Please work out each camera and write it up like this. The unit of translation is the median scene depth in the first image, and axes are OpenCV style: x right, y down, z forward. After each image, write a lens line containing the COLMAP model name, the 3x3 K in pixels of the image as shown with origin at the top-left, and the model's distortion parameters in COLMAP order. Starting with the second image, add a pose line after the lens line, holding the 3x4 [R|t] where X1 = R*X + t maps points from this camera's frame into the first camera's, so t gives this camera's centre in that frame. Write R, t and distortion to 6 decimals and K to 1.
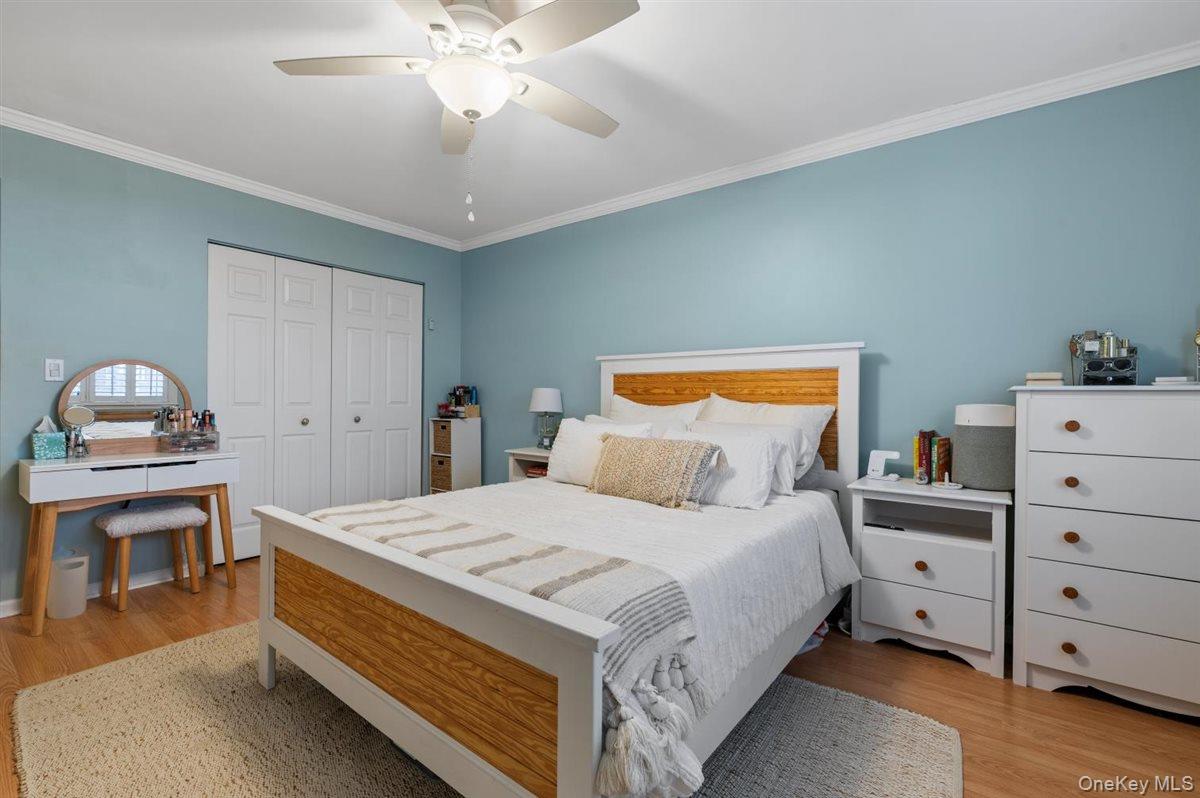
lens RADIAL K [[510.6, 0, 604.1], [0, 510.6, 396.7], [0, 0, 1]] dist [-0.001411, -0.000092]
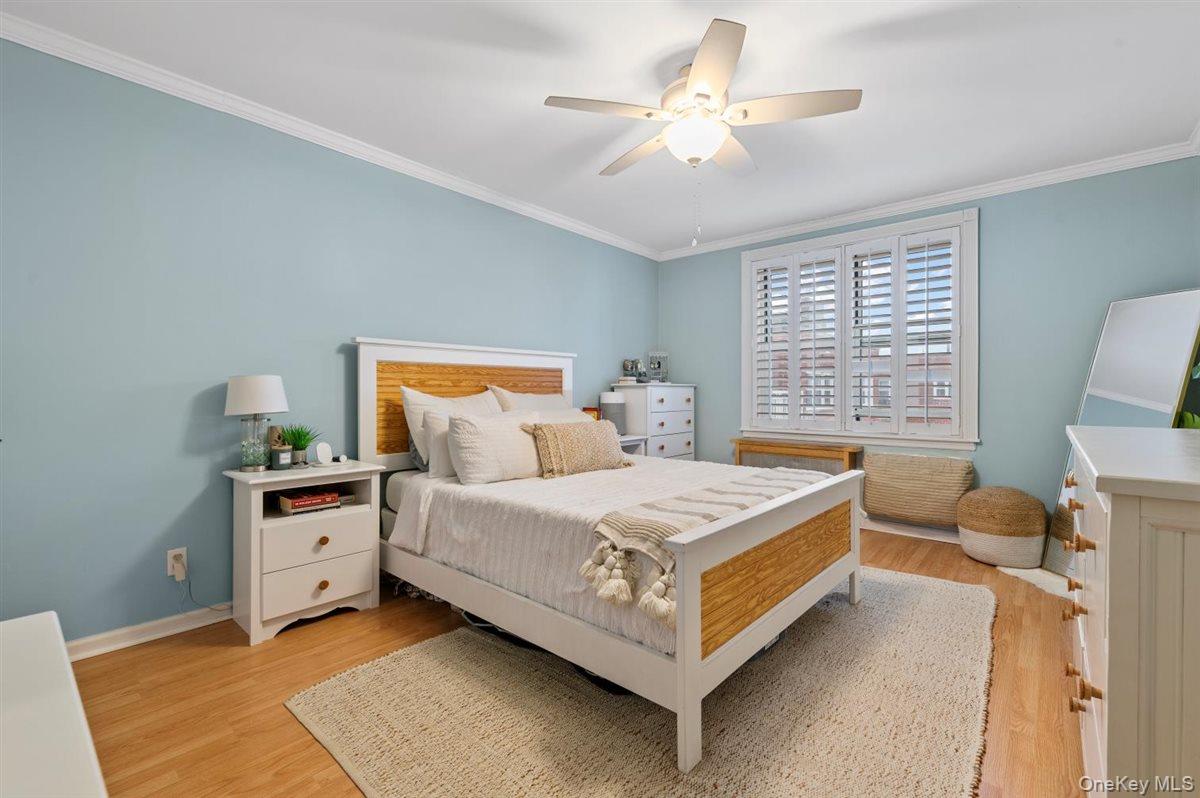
lens RADIAL K [[510.6, 0, 604.1], [0, 510.6, 396.7], [0, 0, 1]] dist [-0.001411, -0.000092]
pose [[0.037351, -0.019487, 0.999112, -0.876573], [-0.002131, 0.999806, 0.019581, -0.004571], [-0.999300, -0.002861, 0.037302, 0.688167]]
